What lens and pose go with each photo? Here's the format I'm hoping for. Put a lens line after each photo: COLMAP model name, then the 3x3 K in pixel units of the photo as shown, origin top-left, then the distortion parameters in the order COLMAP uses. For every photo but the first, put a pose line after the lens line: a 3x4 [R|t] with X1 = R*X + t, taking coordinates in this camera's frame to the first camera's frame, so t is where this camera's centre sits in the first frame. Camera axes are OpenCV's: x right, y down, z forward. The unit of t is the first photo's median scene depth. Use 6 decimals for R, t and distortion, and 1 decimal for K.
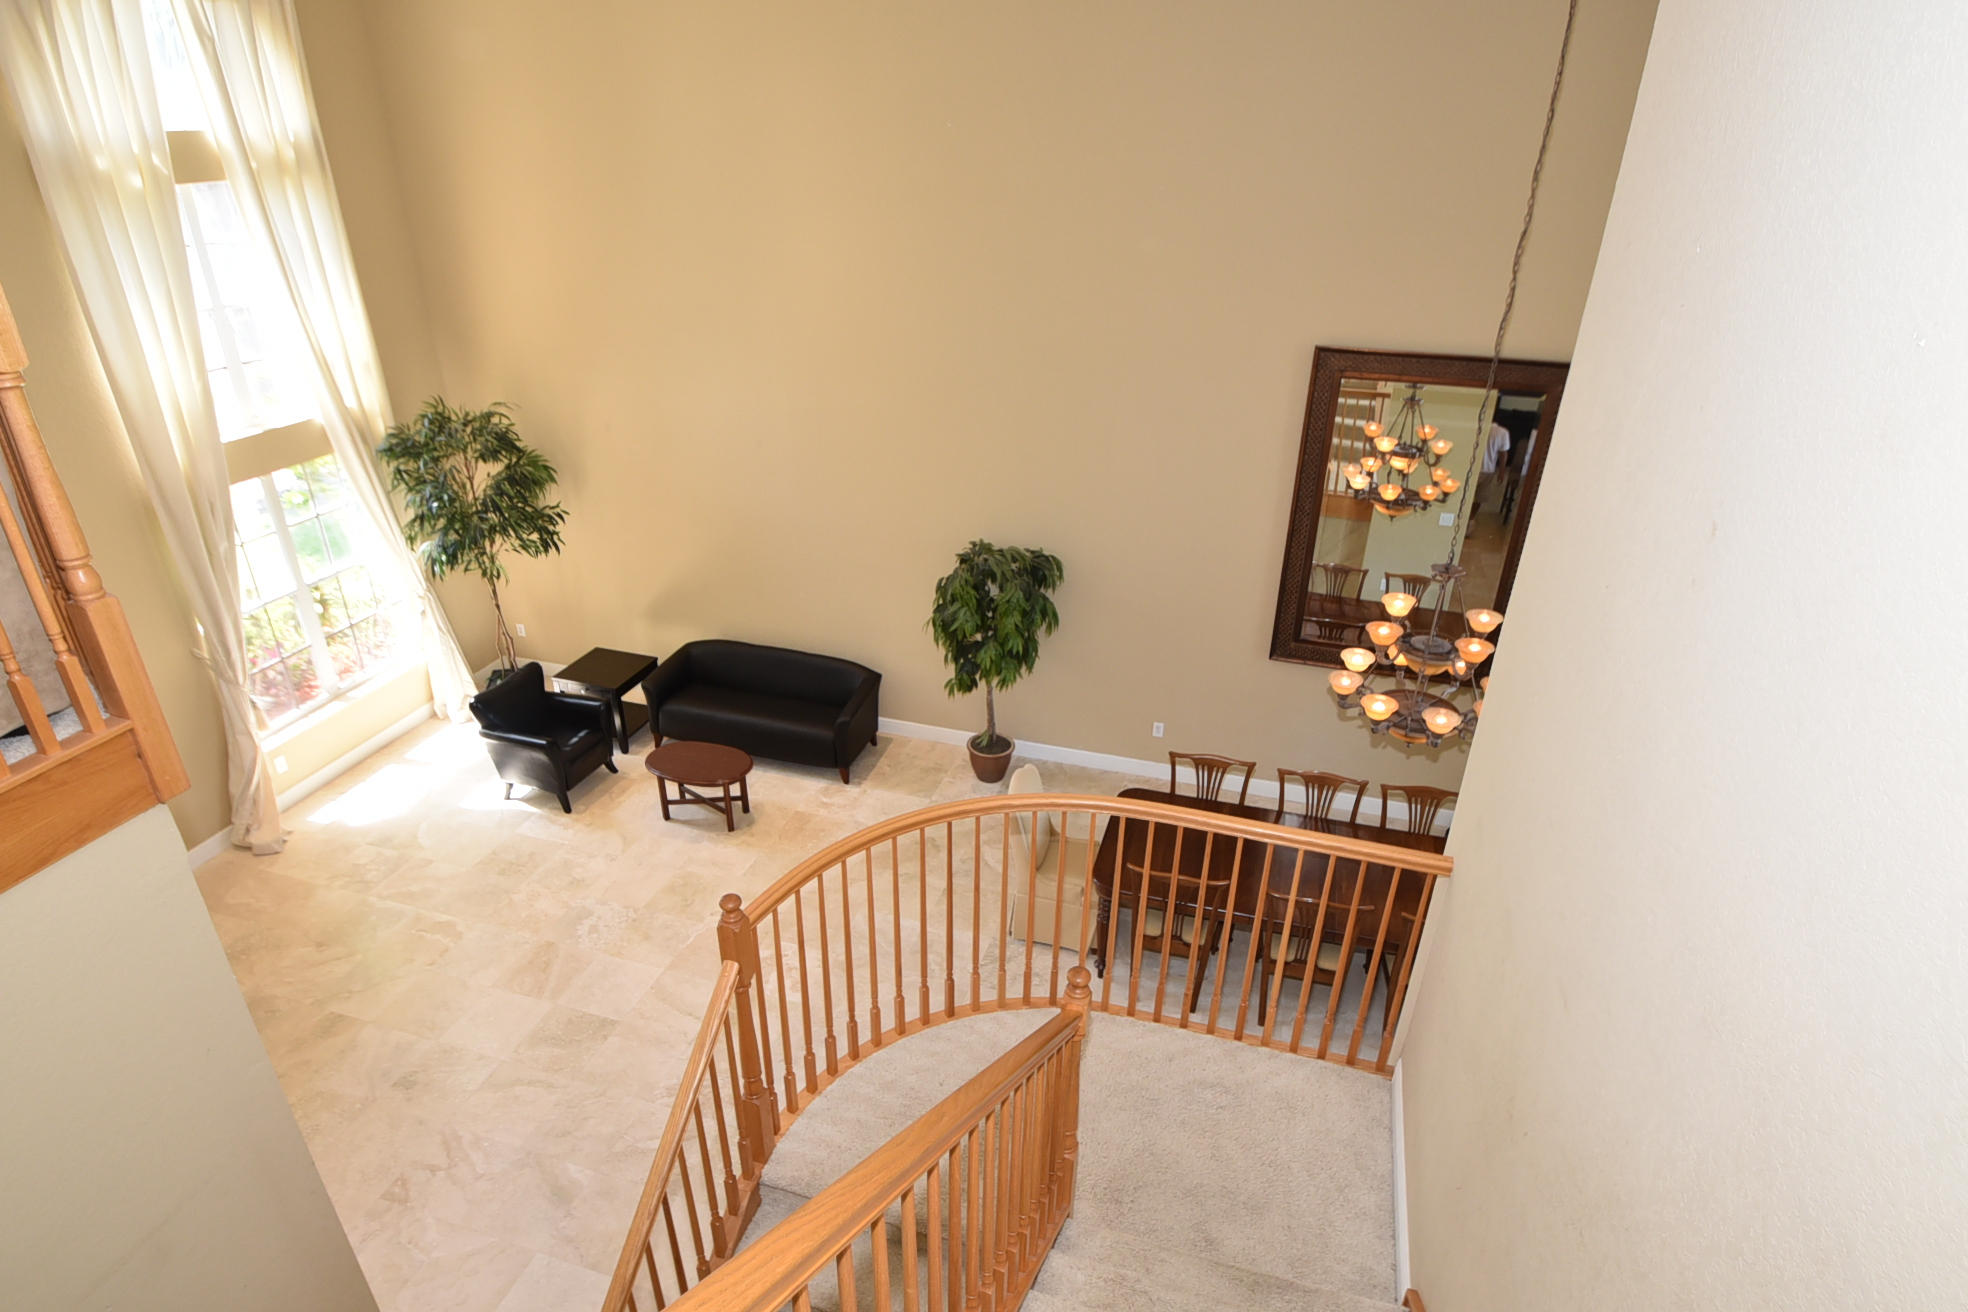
lens RADIAL K [[1084.8, 0, 974.9], [0, 1084.8, 694.4], [0, 0, 1]] dist [-0.001708, -0.019021]
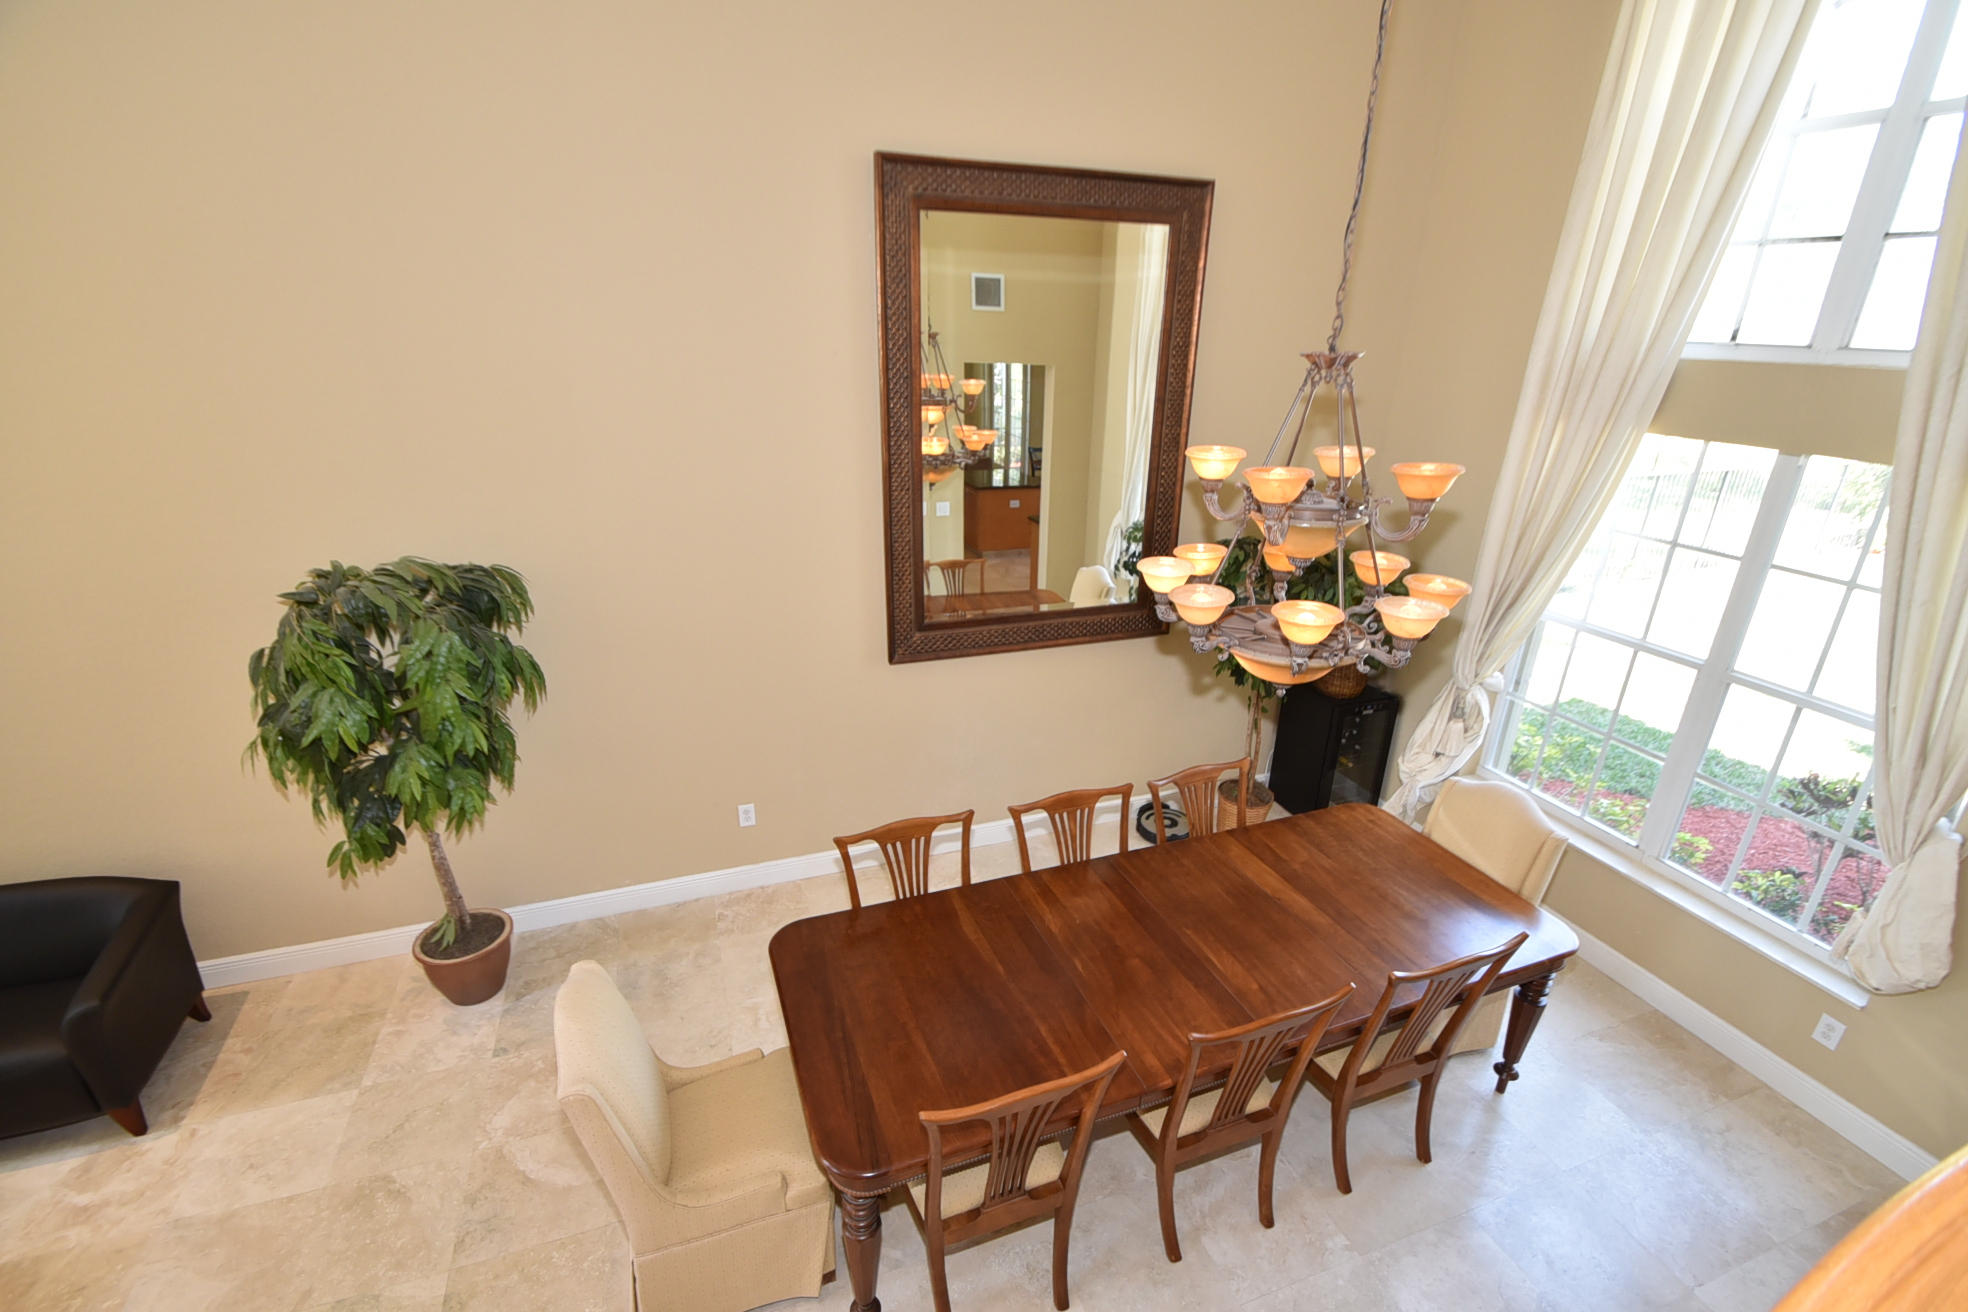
lens RADIAL K [[856.6, 0, 986.2], [0, 856.6, 691.9], [0, 0, 1]] dist [0.000898, -0.012448]
pose [[0.786827, -0.226539, 0.574093, 0.002729], [0.276732, 0.960947, -0.000084, 0.000695], [-0.551654, 0.158936, 0.818790, 0.508916]]
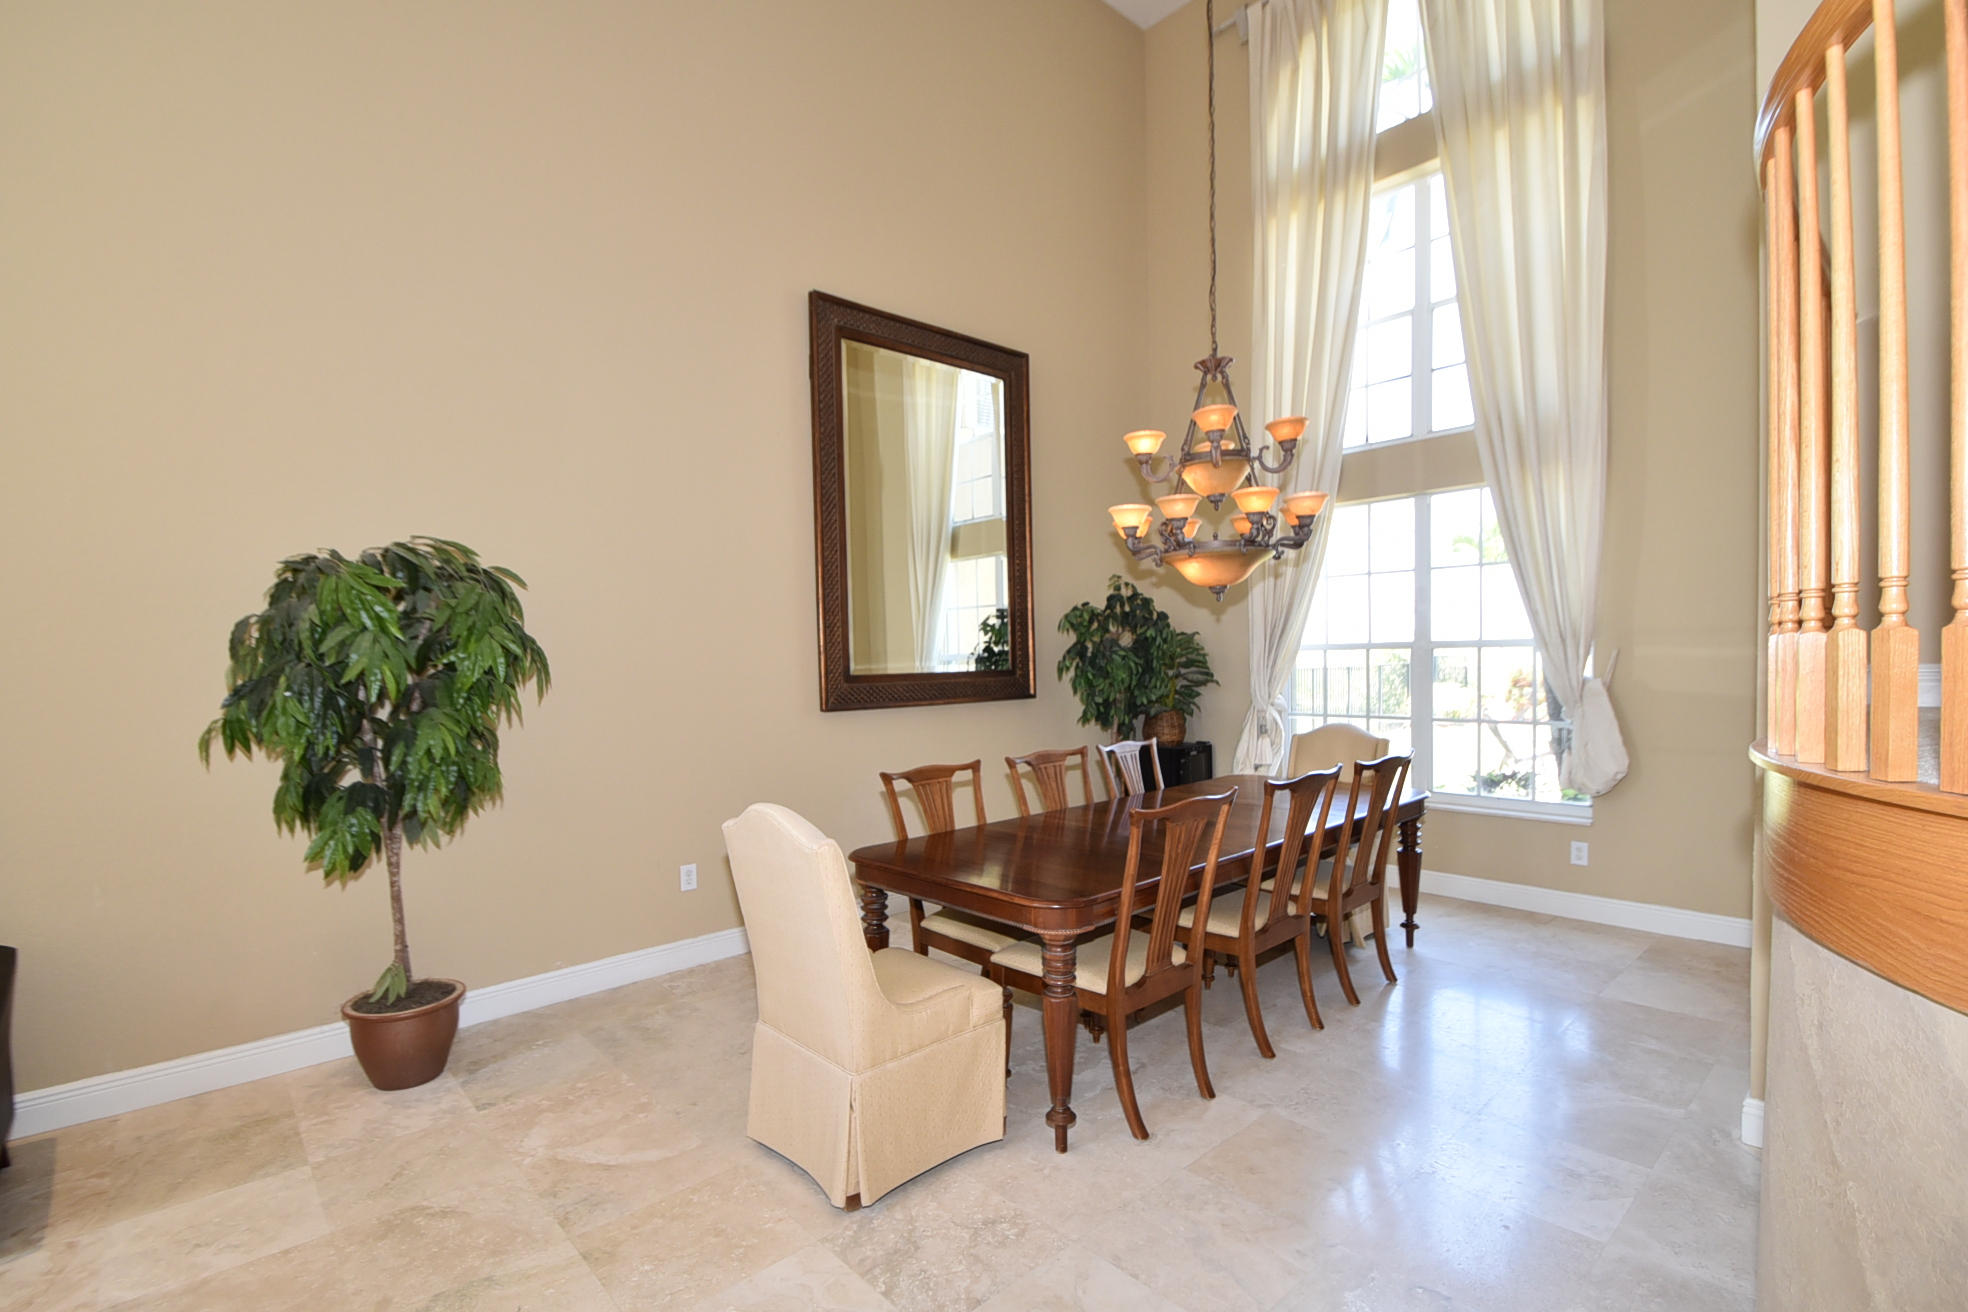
lens RADIAL K [[896.9, 0, 985.7], [0, 896.9, 692.4], [0, 0, 1]] dist [0.014310, -0.020301]
pose [[0.494239, -0.047902, 0.868005, -0.199242], [0.429502, 0.881560, -0.195907, 0.119278], [-0.755815, 0.469635, 0.456276, 0.616954]]
